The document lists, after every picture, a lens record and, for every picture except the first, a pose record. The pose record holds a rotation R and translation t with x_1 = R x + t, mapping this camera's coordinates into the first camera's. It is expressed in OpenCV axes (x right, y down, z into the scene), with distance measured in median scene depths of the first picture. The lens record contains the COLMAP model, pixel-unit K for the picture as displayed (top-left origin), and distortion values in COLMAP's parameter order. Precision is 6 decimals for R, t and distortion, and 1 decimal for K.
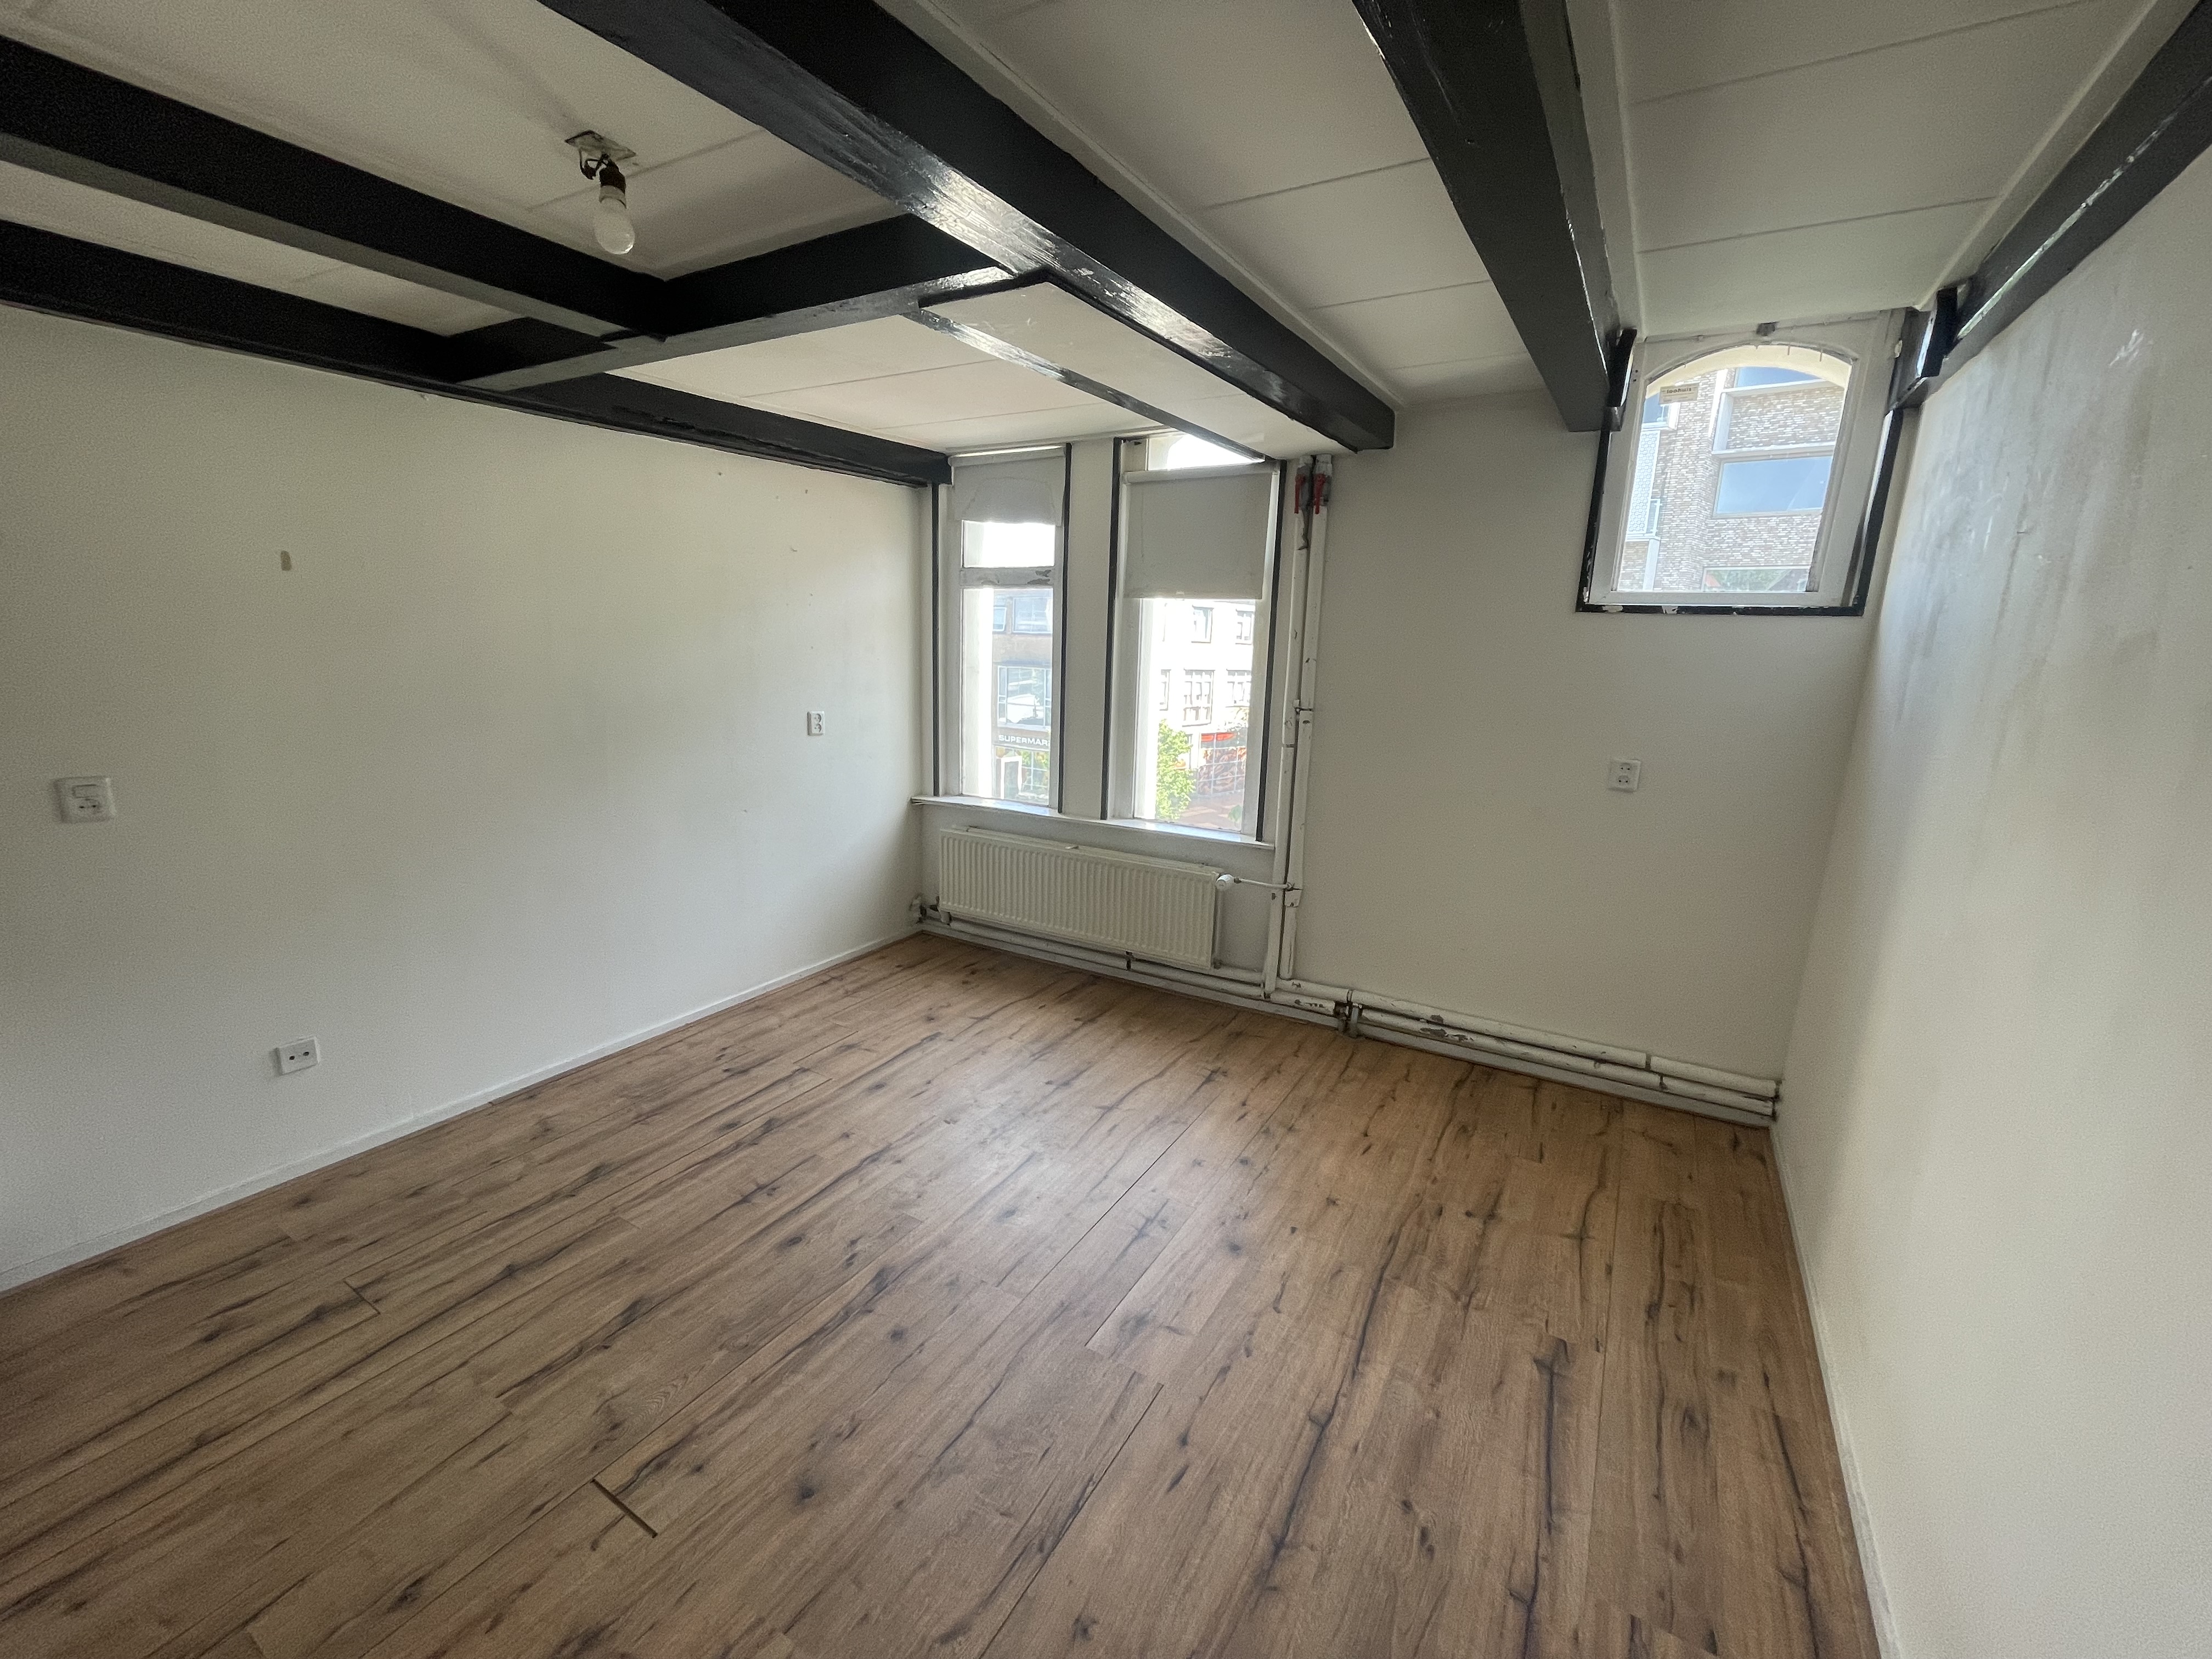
lens RADIAL K [[895.0, 0, 1119.3], [0, 895.0, 822.8], [0, 0, 1]] dist [-0.001502, -0.000163]
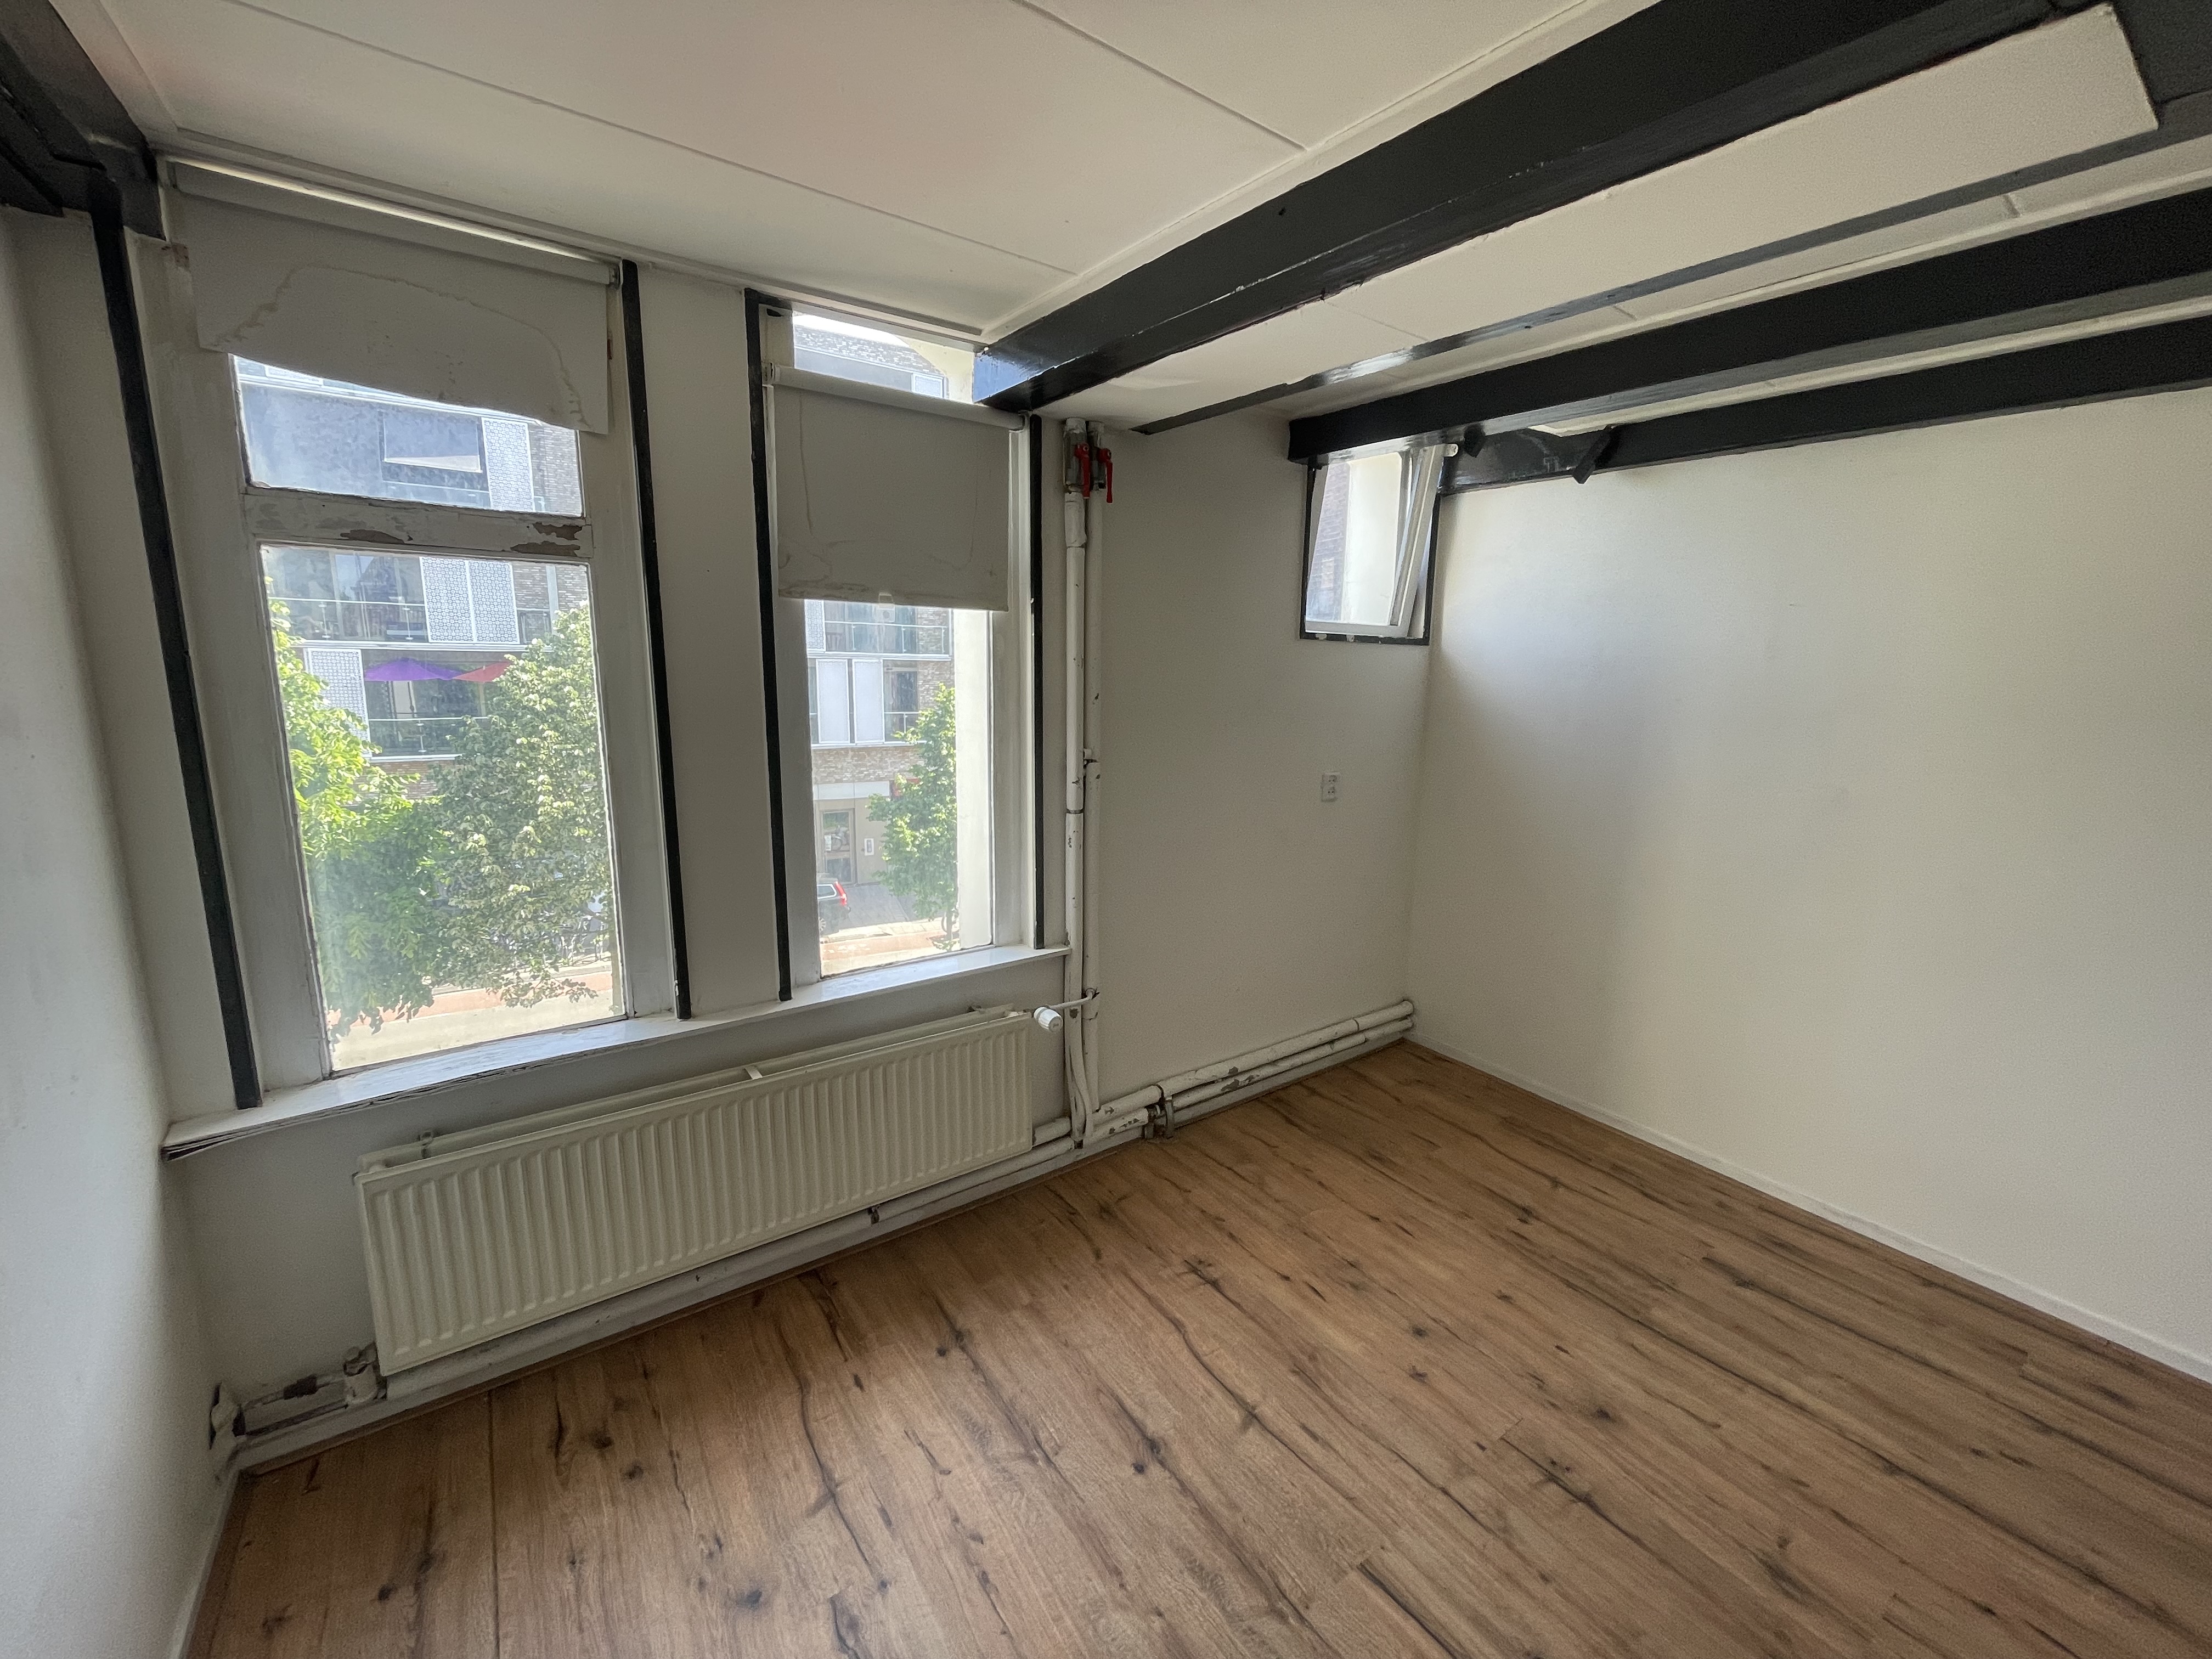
lens RADIAL K [[895.0, 0, 1103.0], [0, 895.0, 823.8], [0, 0, 1]] dist [-0.001502, -0.000163]
pose [[0.413303, -0.180181, 0.892589, -0.548730], [0.176599, 0.977477, 0.115544, -0.185786], [-0.893305, 0.109876, 0.435814, 0.773716]]
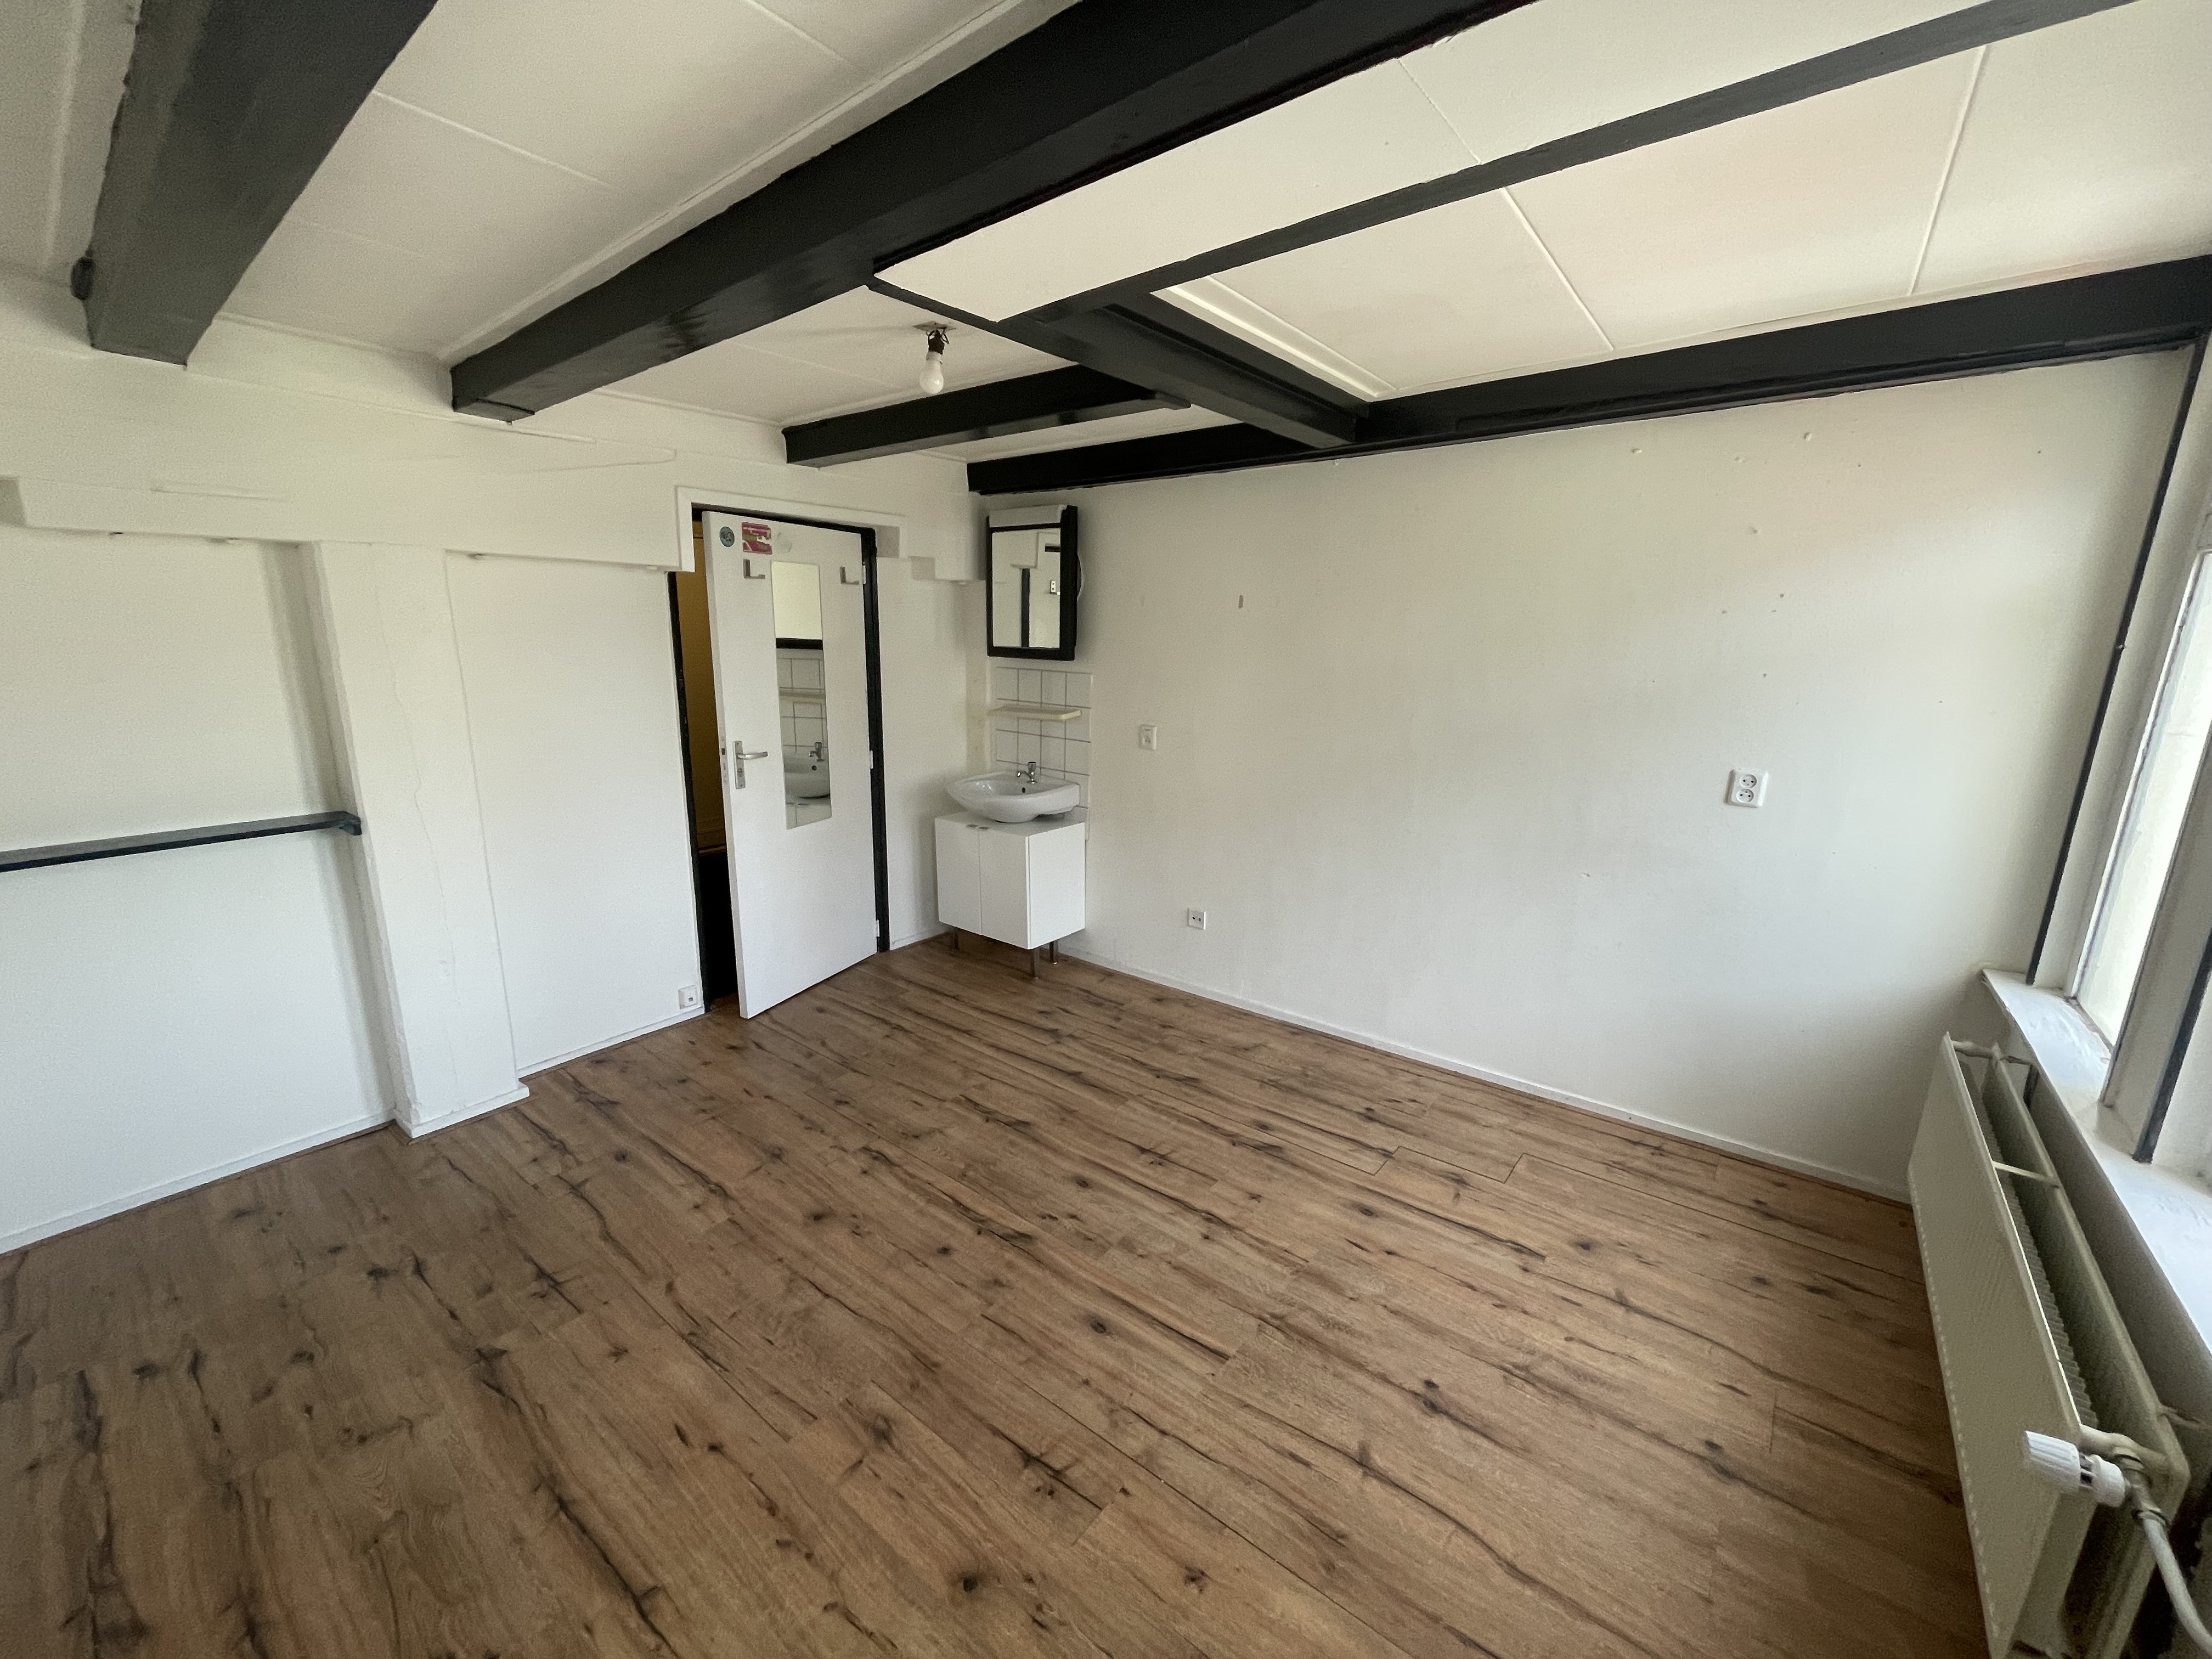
lens RADIAL K [[895.0, 0, 1099.6], [0, 895.0, 824.0], [0, 0, 1]] dist [-0.001502, -0.000163]
pose [[-0.144902, 0.182464, -0.972476, 0.502654], [-0.216967, 0.953069, 0.211152, -0.160229], [0.965365, 0.241591, -0.098513, 0.795801]]
